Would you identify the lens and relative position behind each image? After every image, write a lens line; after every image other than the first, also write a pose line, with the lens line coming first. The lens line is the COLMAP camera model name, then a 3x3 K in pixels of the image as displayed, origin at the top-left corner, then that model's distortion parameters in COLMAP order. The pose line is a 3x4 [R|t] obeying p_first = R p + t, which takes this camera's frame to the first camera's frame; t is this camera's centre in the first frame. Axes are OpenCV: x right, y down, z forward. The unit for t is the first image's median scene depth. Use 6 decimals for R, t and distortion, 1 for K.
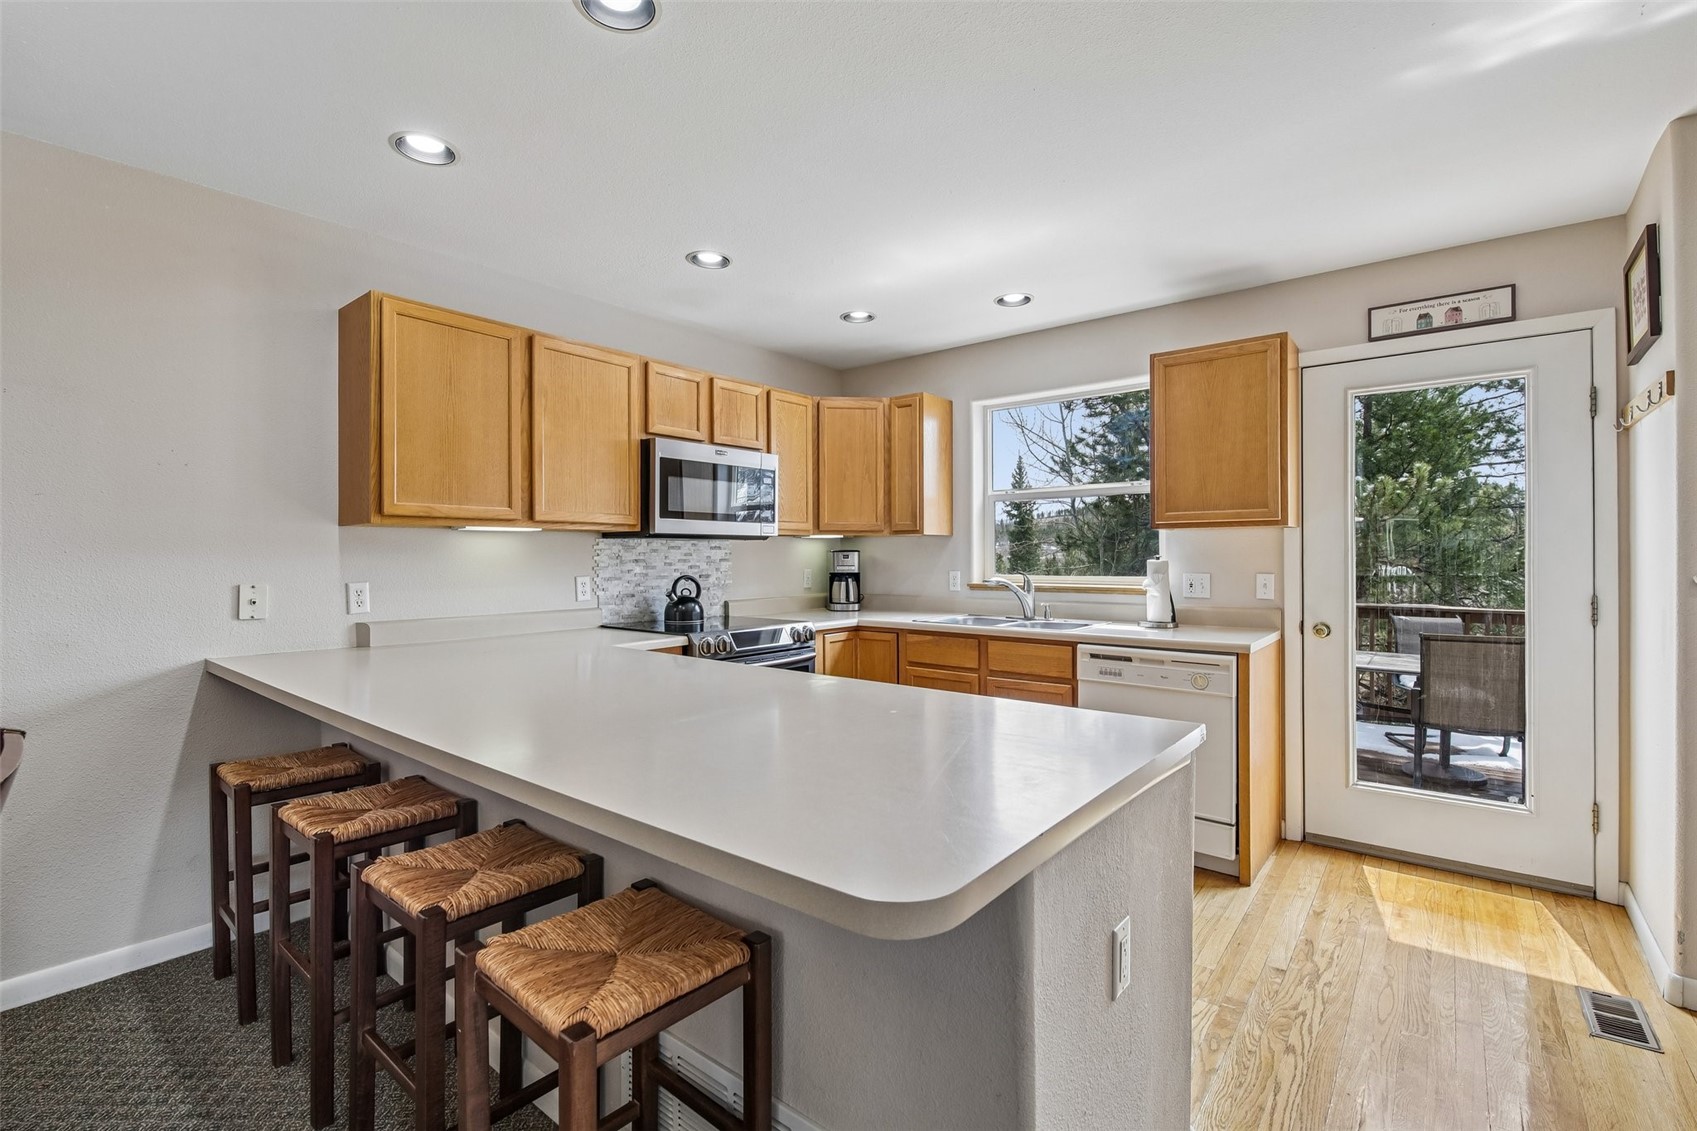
lens RADIAL K [[758.8, 0, 849.3], [0, 758.8, 563.7], [0, 0, 1]] dist [-0.012383, -0.004047]
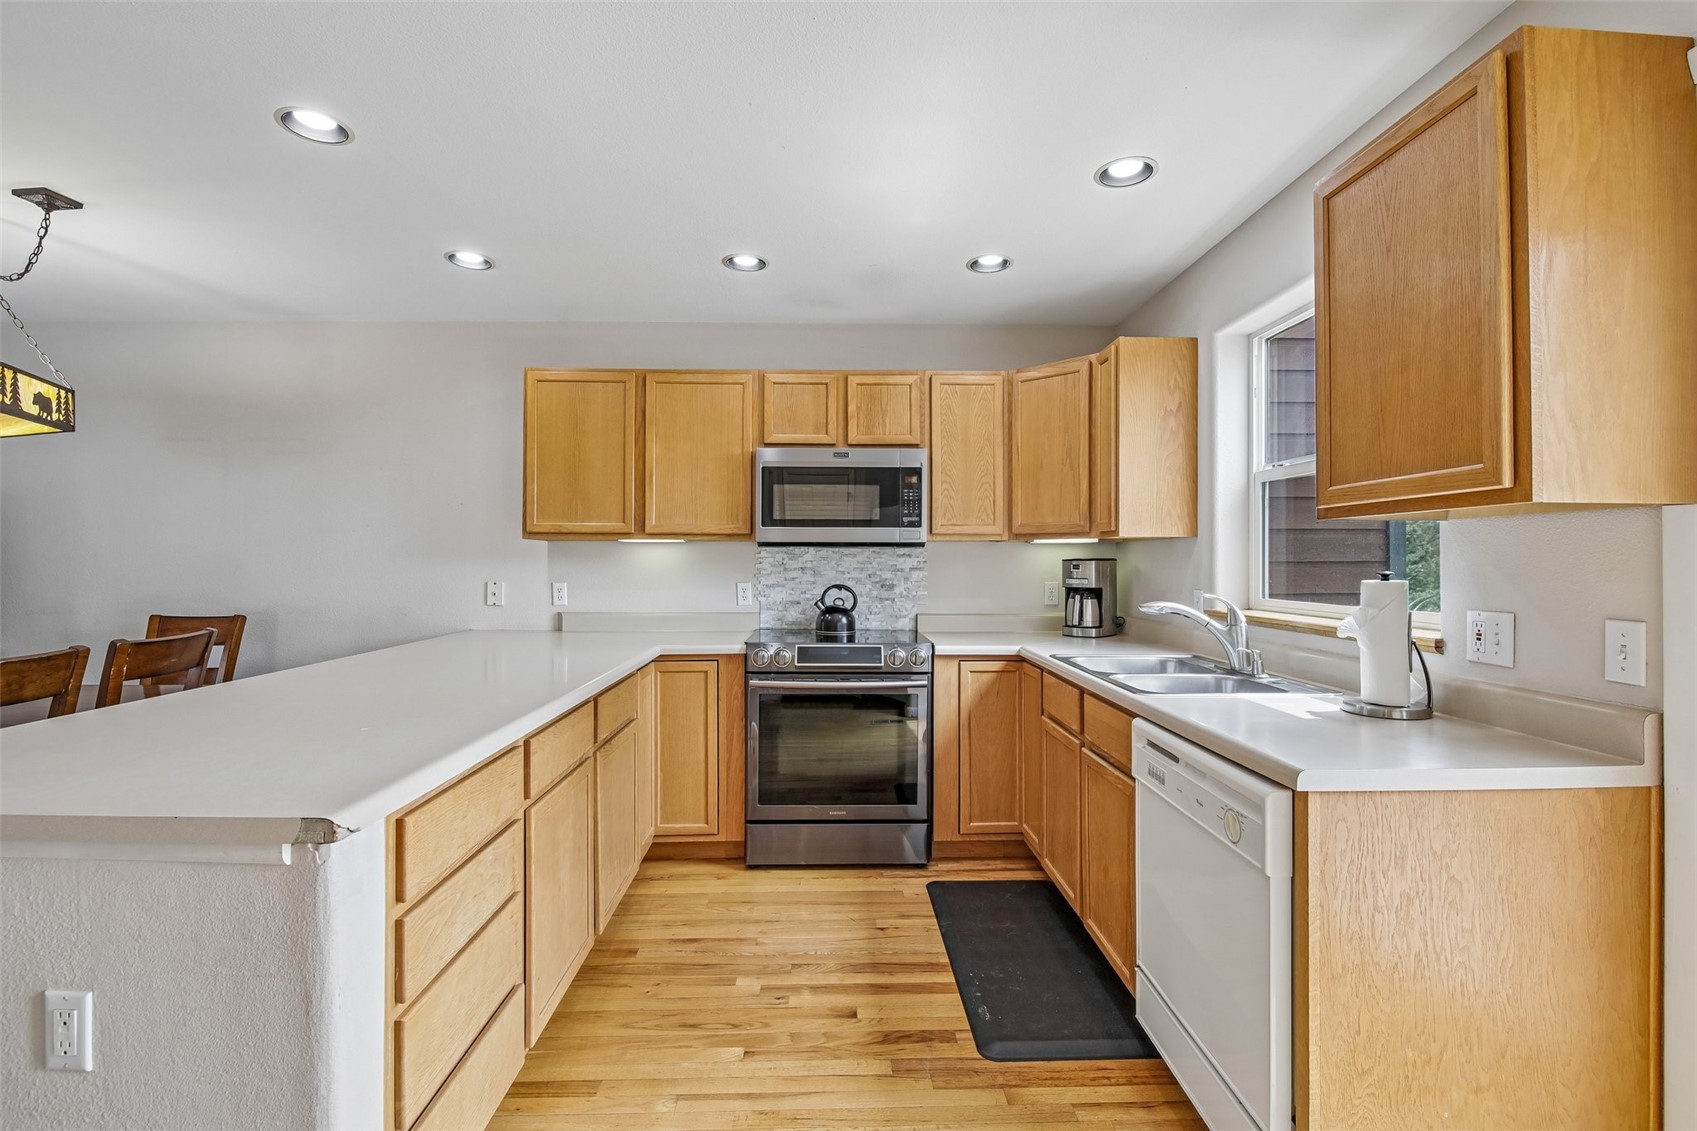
lens RADIAL K [[758.8, 0, 840.4], [0, 758.8, 566.8], [0, 0, 1]] dist [-0.012383, -0.004047]
pose [[0.642729, 0.011453, -0.766008, 0.535437], [-0.012428, 0.999913, 0.004522, -0.011554], [0.765993, 0.006613, 0.642815, 0.386592]]
